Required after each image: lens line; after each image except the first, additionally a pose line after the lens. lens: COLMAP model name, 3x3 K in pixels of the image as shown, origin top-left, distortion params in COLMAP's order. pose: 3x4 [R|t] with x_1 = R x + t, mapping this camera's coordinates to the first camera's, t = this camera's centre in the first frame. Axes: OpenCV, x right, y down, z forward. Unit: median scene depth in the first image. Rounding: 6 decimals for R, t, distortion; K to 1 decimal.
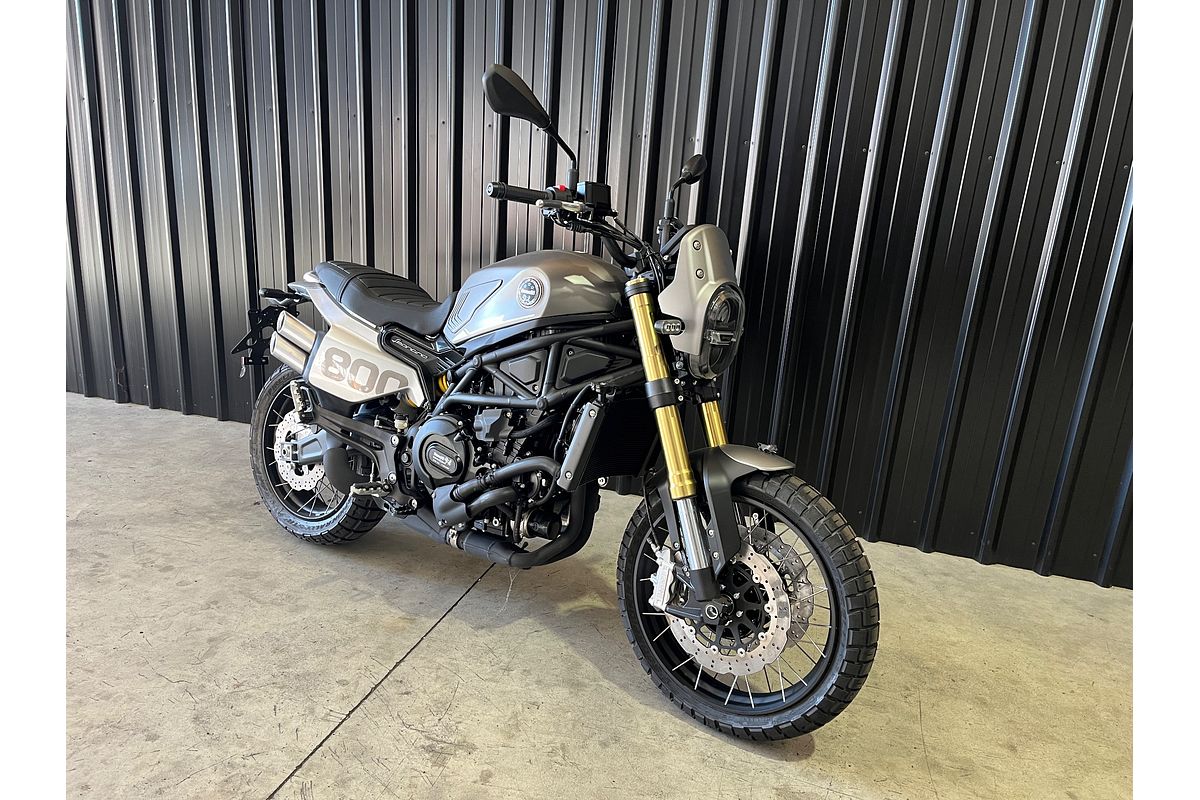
lens RADIAL K [[789.8, 0, 600.0], [0, 789.8, 400.0], [0, 0, 1]] dist [0.120494, -0.154376]
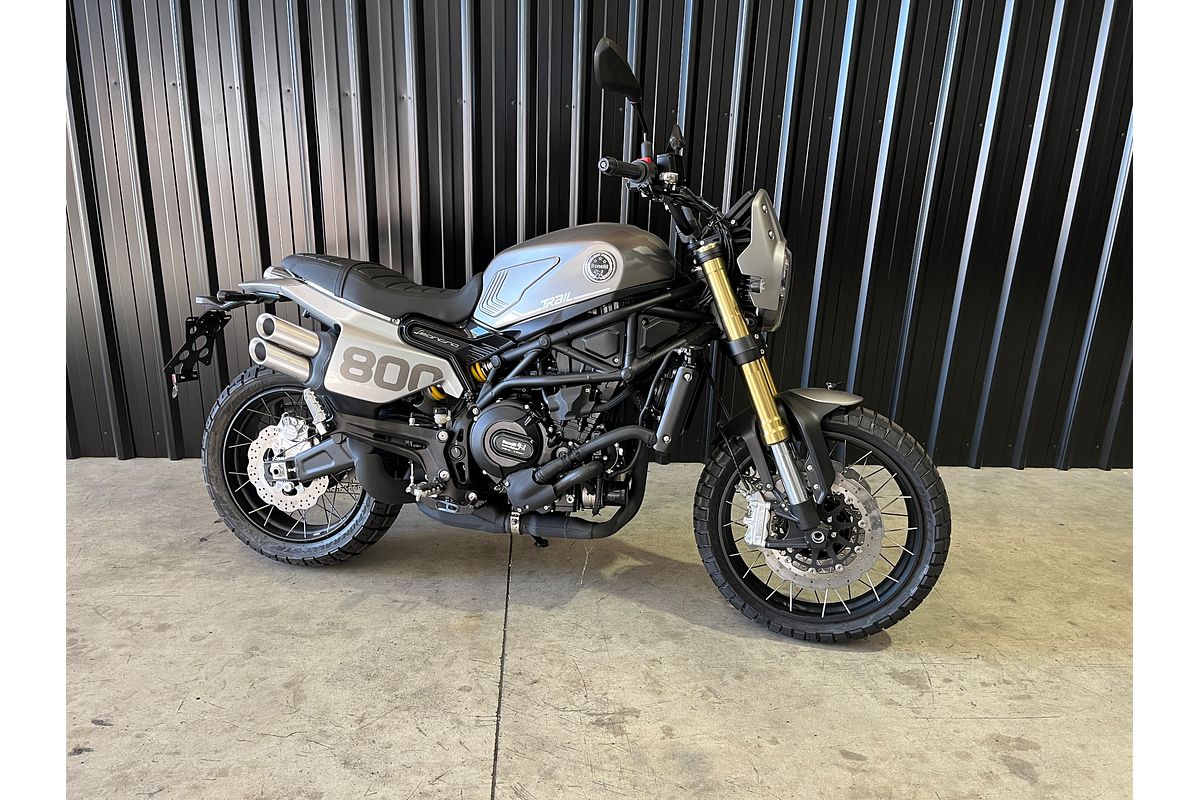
lens RADIAL K [[789.8, 0, 600.0], [0, 789.8, 400.0], [0, 0, 1]] dist [0.120494, -0.154376]
pose [[0.931077, -0.138111, 0.337669, -0.434715], [0.126391, 0.990366, 0.056566, -0.023936], [-0.342228, -0.009989, 0.939564, 0.046745]]
